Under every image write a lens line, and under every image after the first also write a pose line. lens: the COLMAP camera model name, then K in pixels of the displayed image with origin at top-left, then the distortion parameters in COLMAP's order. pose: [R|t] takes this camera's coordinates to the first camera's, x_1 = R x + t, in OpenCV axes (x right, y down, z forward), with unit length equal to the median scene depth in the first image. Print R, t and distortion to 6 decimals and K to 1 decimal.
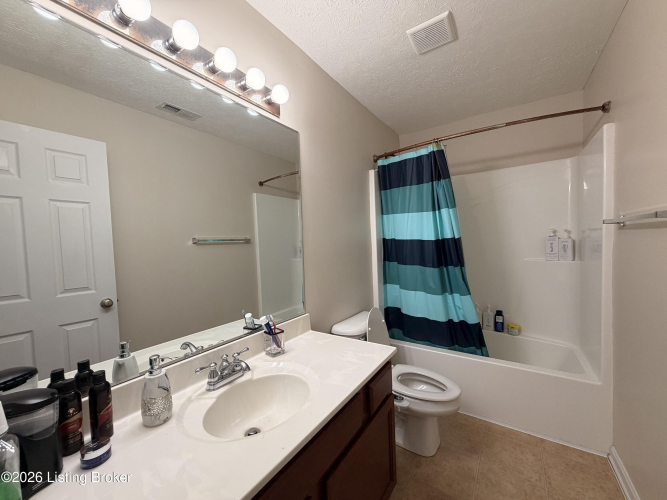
lens RADIAL K [[264.7, 0, 332.5], [0, 264.7, 251.4], [0, 0, 1]] dist [-0.002235, 0.000083]
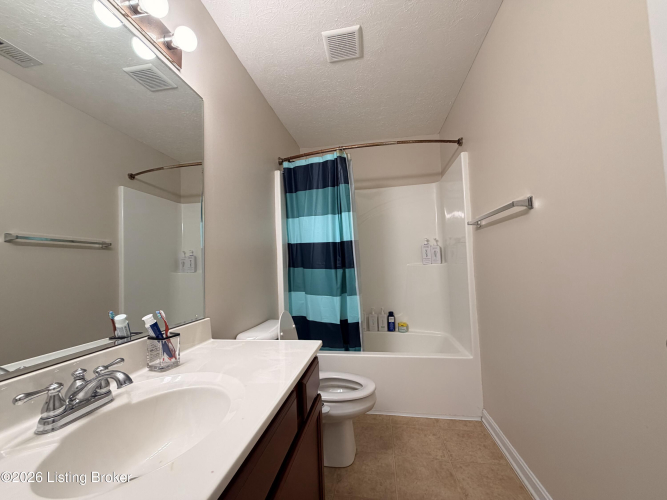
lens RADIAL K [[264.7, 0, 332.7], [0, 264.7, 250.6], [0, 0, 1]] dist [-0.002235, 0.000083]
pose [[0.911305, 0.023777, 0.411044, -0.081959], [0.020420, 0.994493, -0.102799, 0.121409], [-0.411224, 0.102075, 0.905801, 0.109259]]
